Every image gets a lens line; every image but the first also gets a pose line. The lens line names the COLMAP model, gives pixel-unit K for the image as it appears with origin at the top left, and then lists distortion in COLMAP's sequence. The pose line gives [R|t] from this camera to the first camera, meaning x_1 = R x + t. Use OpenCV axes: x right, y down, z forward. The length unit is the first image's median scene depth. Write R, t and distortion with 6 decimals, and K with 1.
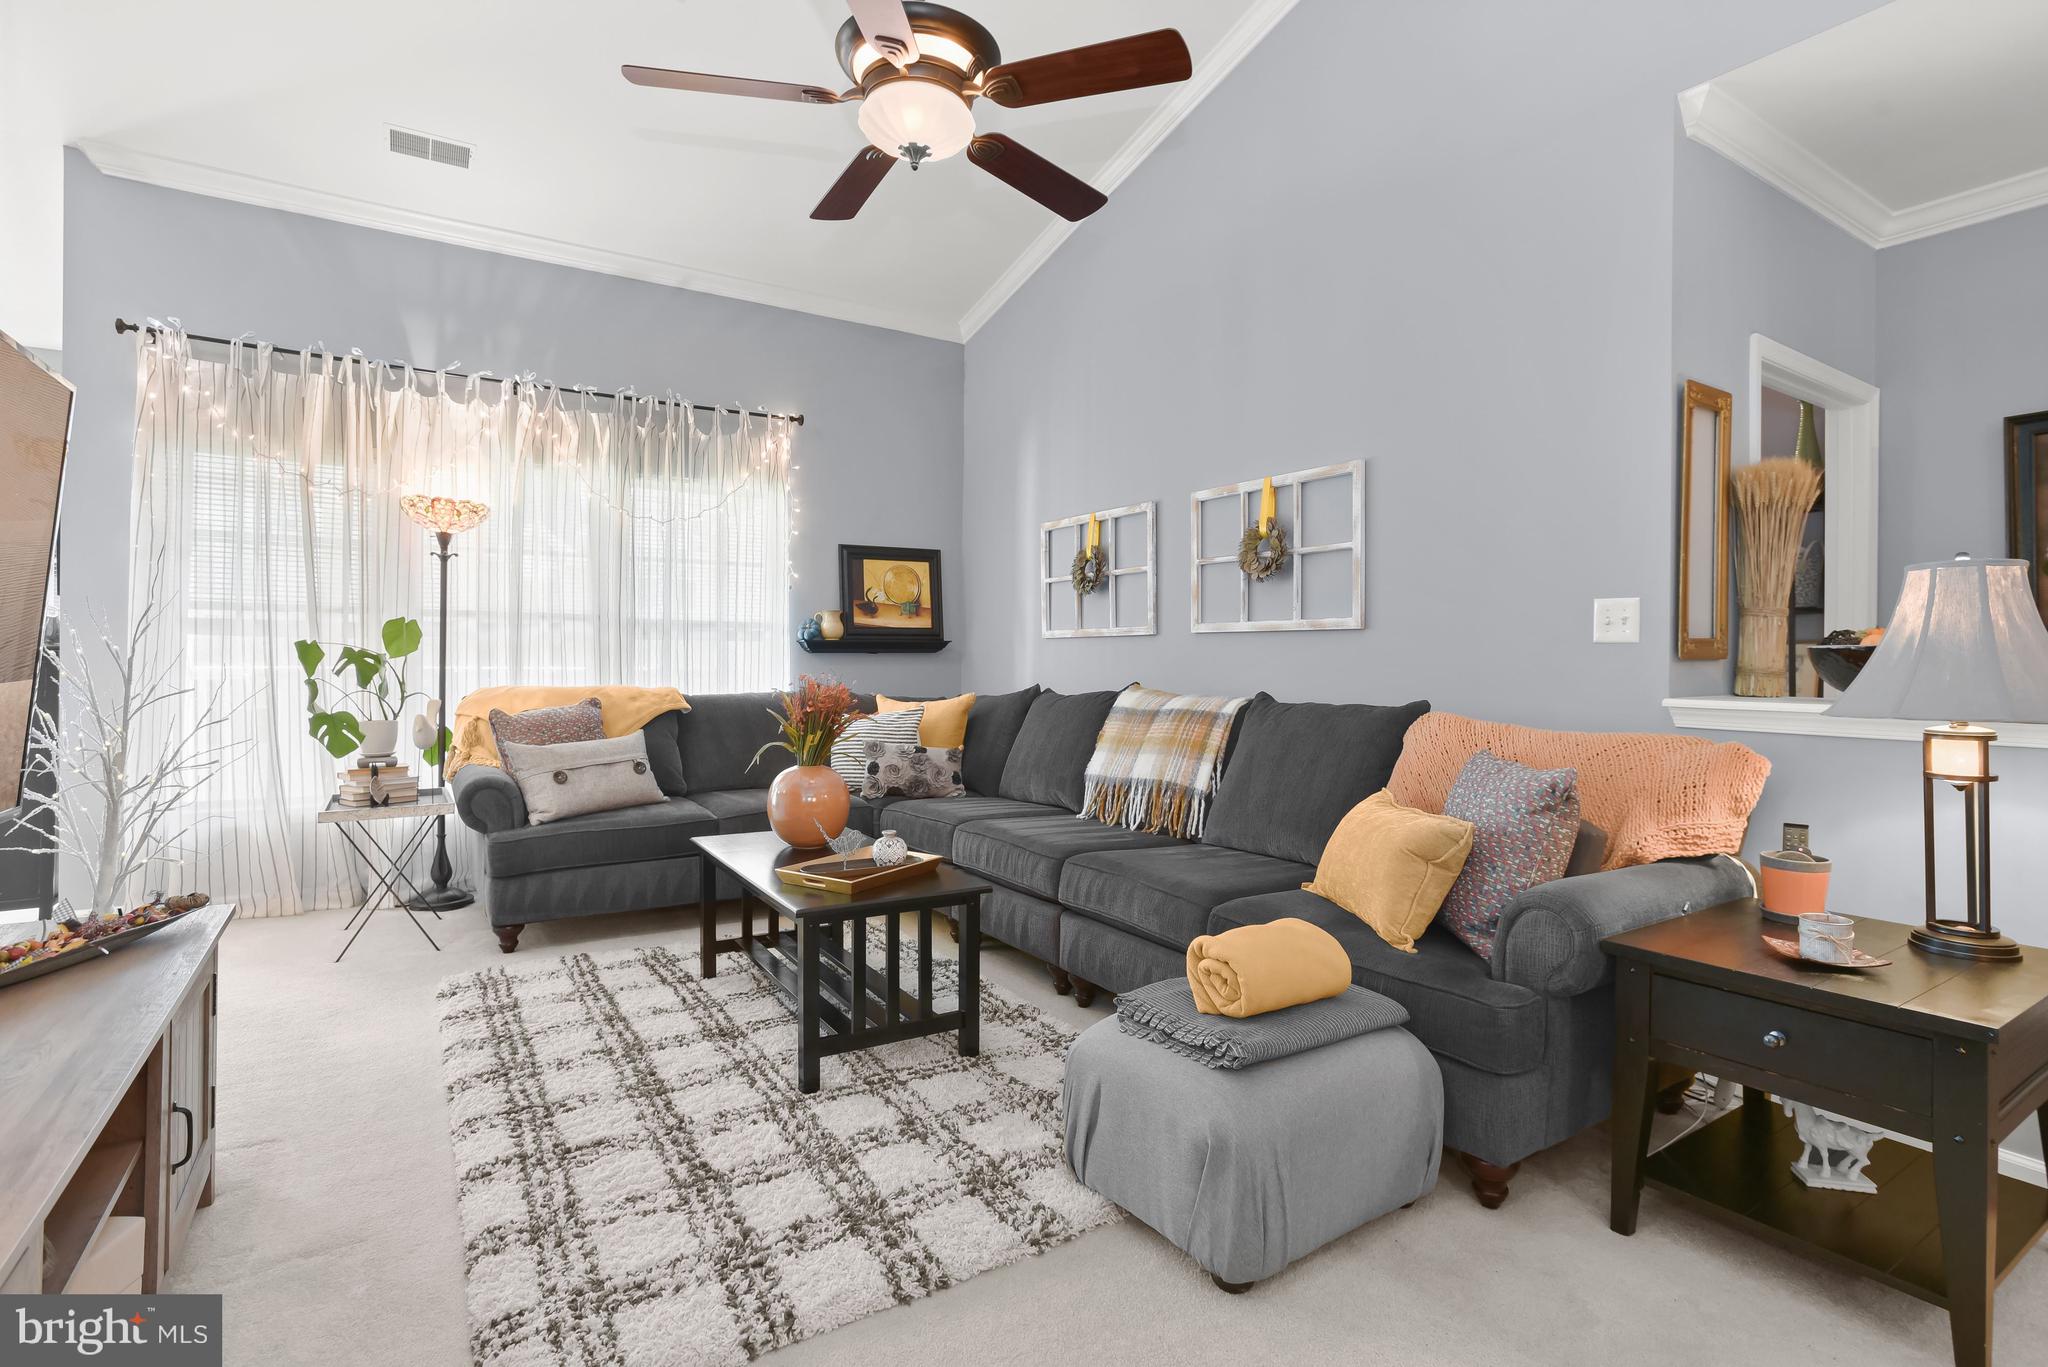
lens RADIAL K [[999.3, 0, 1026.3], [0, 999.3, 655.9], [0, 0, 1]] dist [-0.051541, 0.026147]
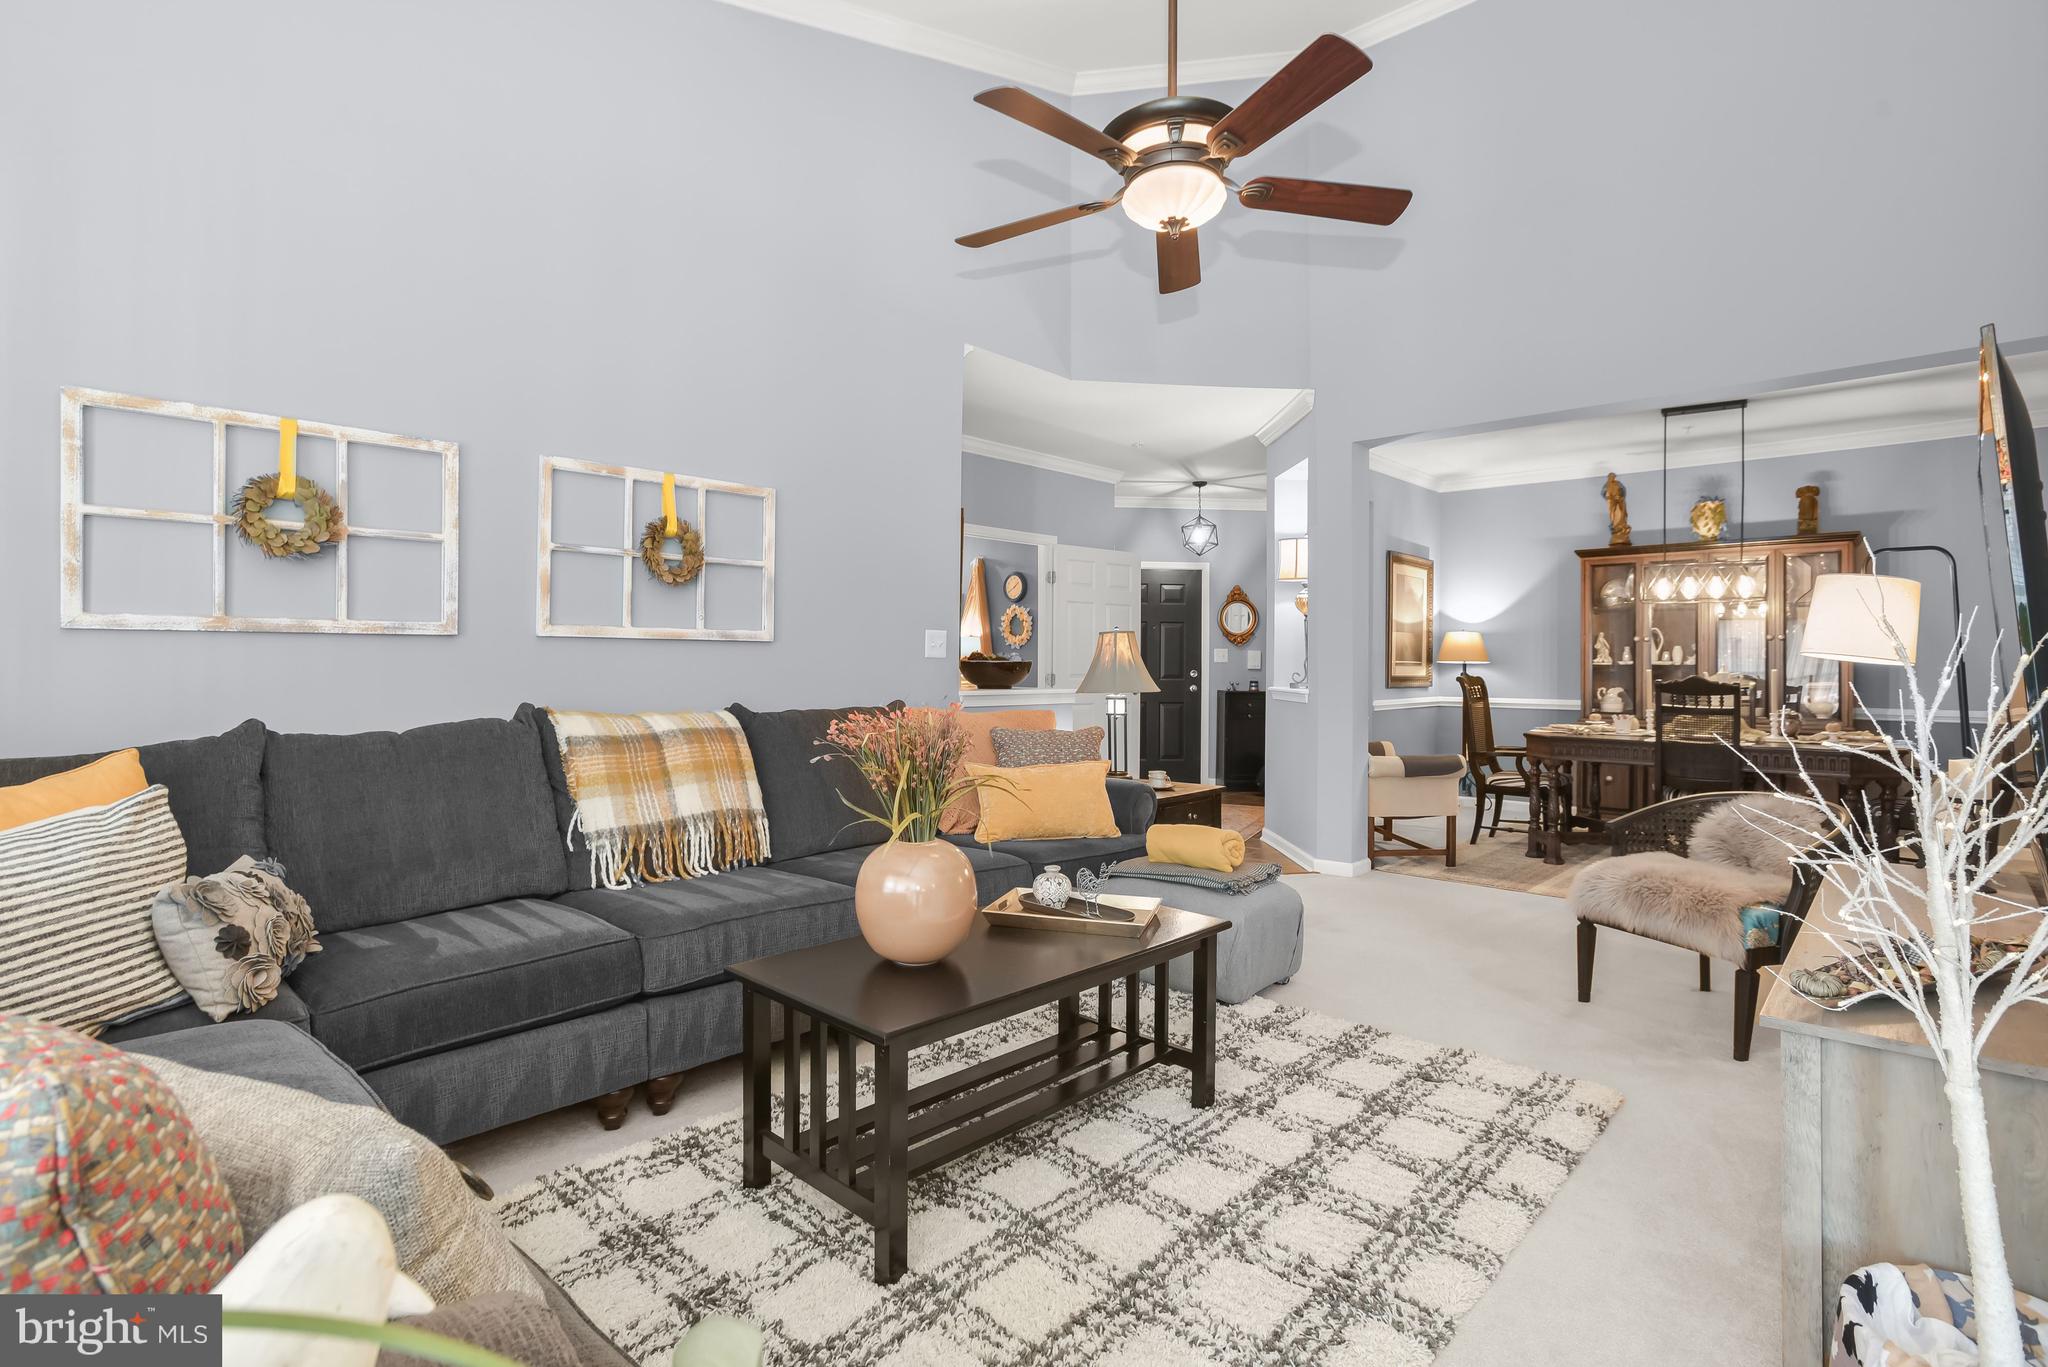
lens RADIAL K [[983.7, 0, 1000.0], [0, 983.7, 678.8], [0, 0, 1]] dist [-0.044661, 0.018989]
pose [[-0.238422, -0.021128, 0.970932, -0.637340], [-0.007268, 0.999774, 0.019971, -0.007057], [-0.971134, -0.002296, -0.238522, 0.811740]]
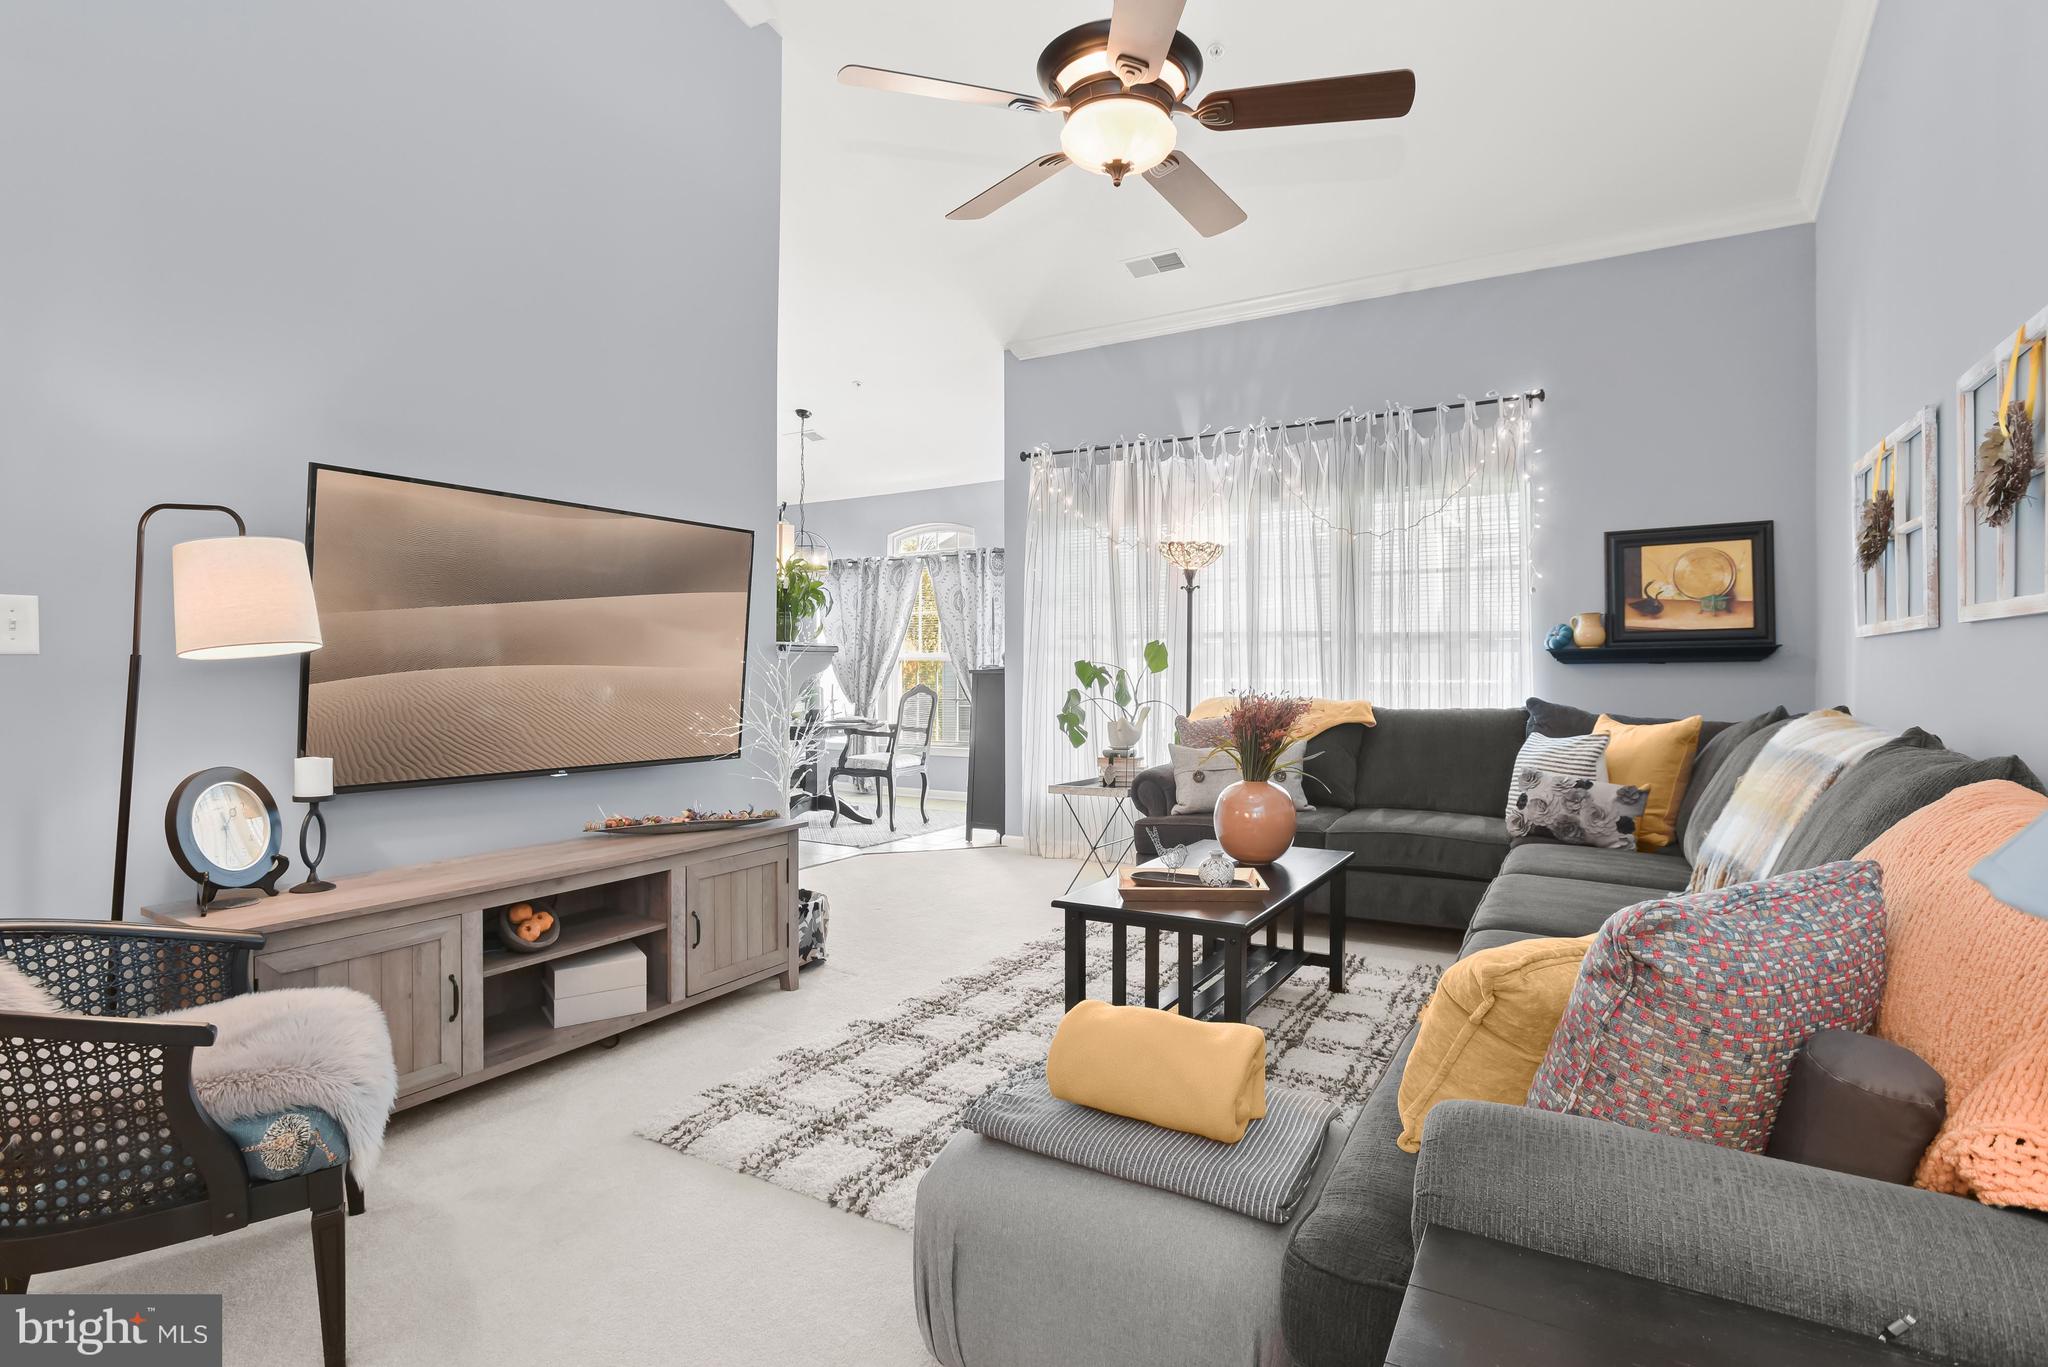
lens RADIAL K [[1005.5, 0, 1022.7], [0, 1005.5, 671.1], [0, 0, 1]] dist [-0.051273, 0.022519]
pose [[0.451270, -0.006180, -0.892366, 0.416659], [0.008490, 0.999960, -0.002631, 0.001590], [0.892347, -0.006389, 0.451304, 0.254708]]
